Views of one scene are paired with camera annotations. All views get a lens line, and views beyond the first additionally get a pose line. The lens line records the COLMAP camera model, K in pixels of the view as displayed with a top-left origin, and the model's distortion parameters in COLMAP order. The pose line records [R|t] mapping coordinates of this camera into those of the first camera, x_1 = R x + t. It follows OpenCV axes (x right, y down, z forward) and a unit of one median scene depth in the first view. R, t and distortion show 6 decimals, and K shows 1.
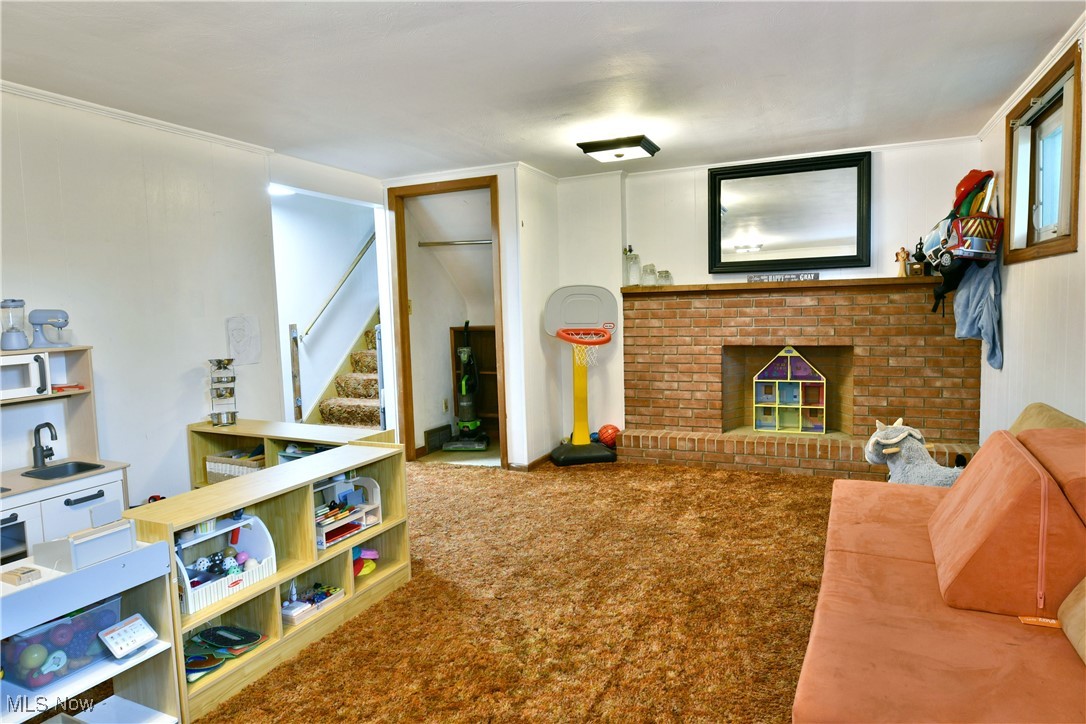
lens RADIAL K [[643.8, 0, 562.6], [0, 643.8, 359.7], [0, 0, 1]] dist [-0.022922, -0.001144]
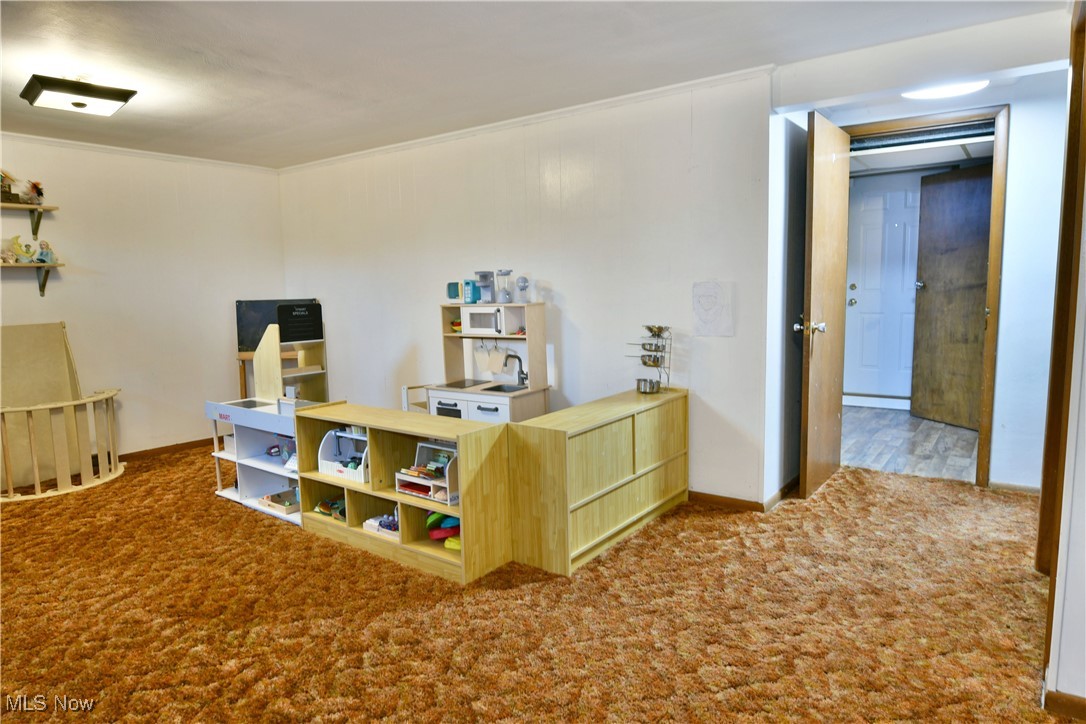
lens RADIAL K [[664.5, 0, 546.2], [0, 664.5, 360.4], [0, 0, 1]] dist [-0.009729, -0.002841]
pose [[-0.223241, 0.133126, -0.965630, 0.654579], [-0.058591, 0.987006, 0.149619, -0.122900], [0.973001, 0.089979, -0.212540, 1.424918]]
